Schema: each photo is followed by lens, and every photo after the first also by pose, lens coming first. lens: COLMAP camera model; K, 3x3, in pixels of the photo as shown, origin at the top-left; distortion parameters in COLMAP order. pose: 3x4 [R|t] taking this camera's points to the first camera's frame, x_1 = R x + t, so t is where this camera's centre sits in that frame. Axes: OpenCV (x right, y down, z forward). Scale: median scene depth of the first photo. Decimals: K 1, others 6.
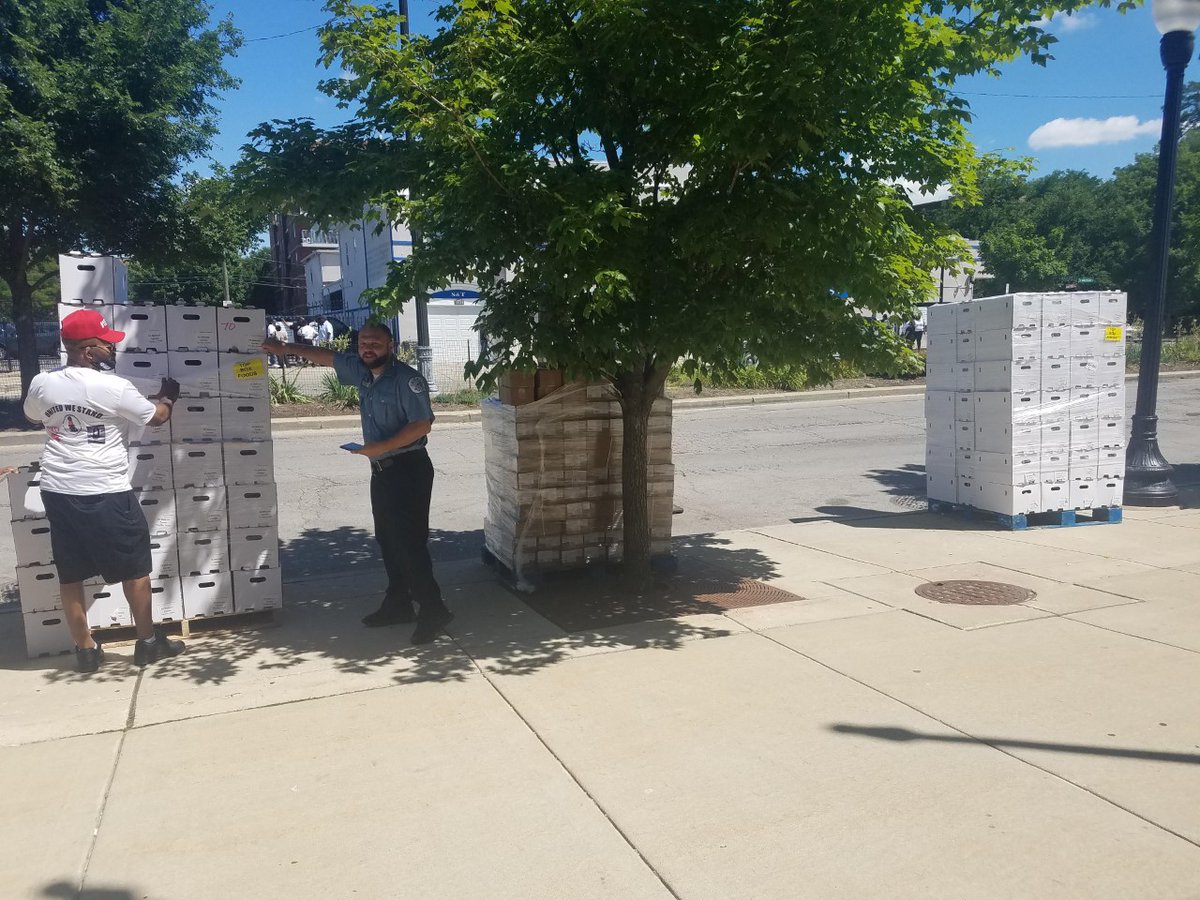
lens RADIAL K [[958.3, 0, 600.0], [0, 958.3, 450.0], [0, 0, 1]] dist [0.005129, -0.024587]
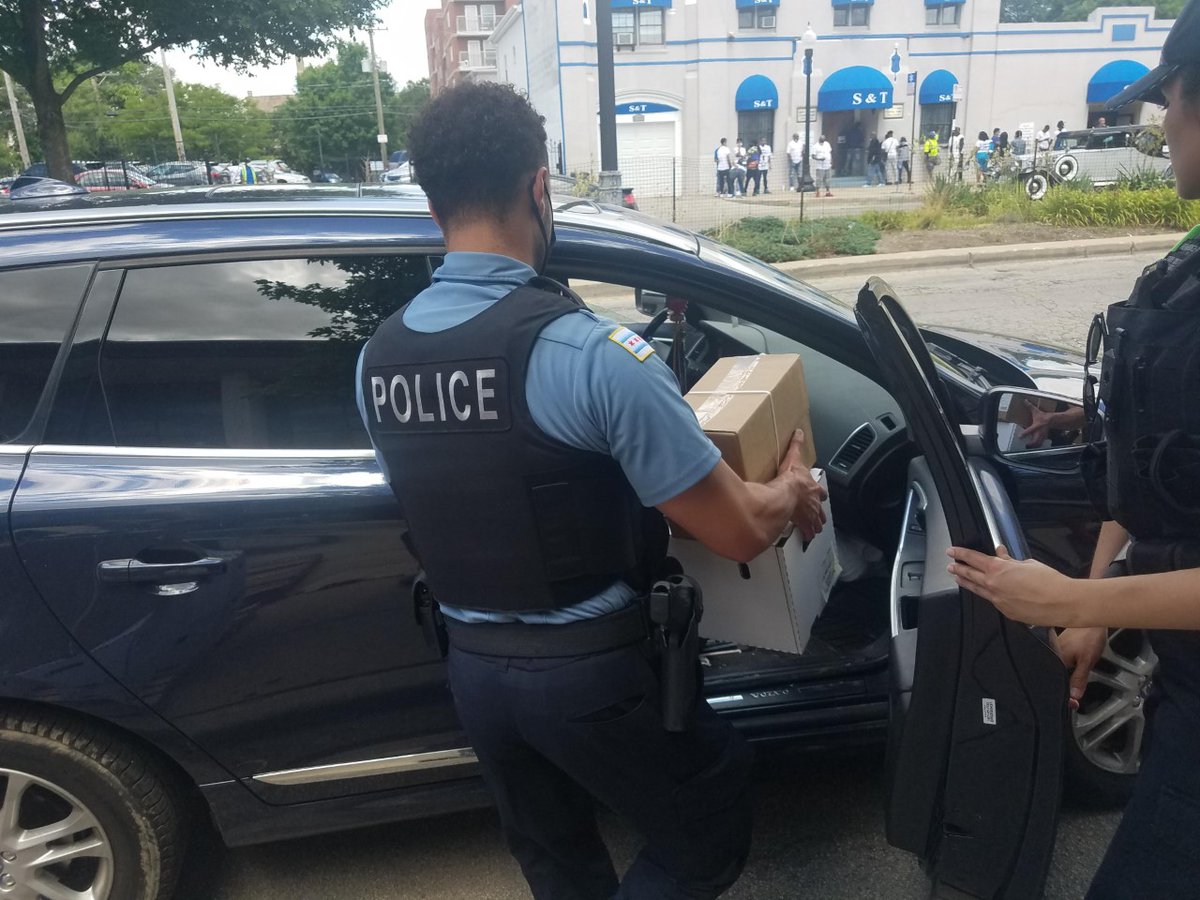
lens RADIAL K [[958.3, 0, 600.0], [0, 958.3, 450.0], [0, 0, 1]] dist [0.005129, -0.024587]
pose [[0.985680, 0.022532, -0.167115, -0.027066], [0.005421, 0.986286, 0.164953, -0.009056], [0.168540, -0.163497, 0.972041, 0.112290]]
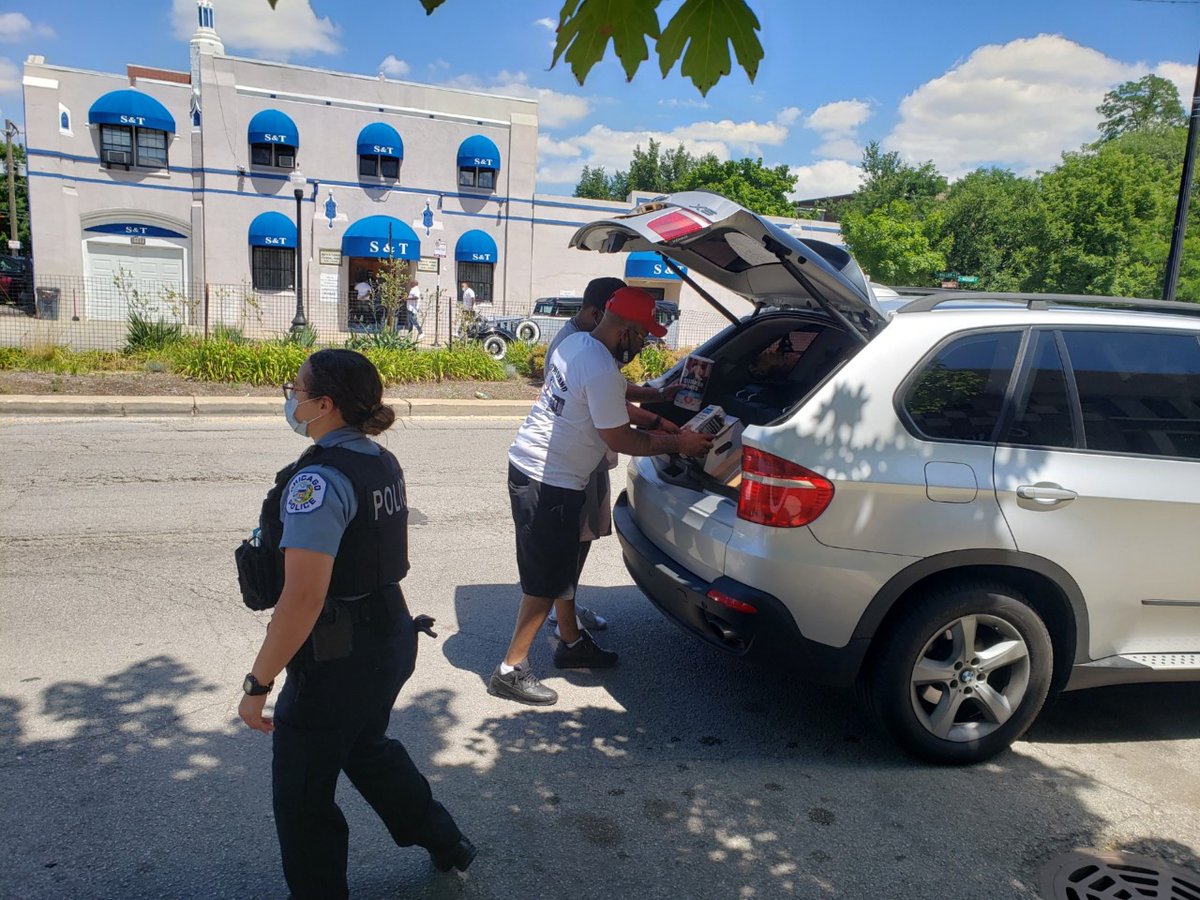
lens RADIAL K [[931.6, 0, 600.0], [0, 931.6, 450.0], [0, 0, 1]] dist [0.002790, 0.005605]
pose [[0.996820, 0.065651, 0.045158, 0.132174], [-0.066462, 0.997649, 0.016704, -0.018663], [-0.043955, -0.019652, 0.998840, 0.168643]]
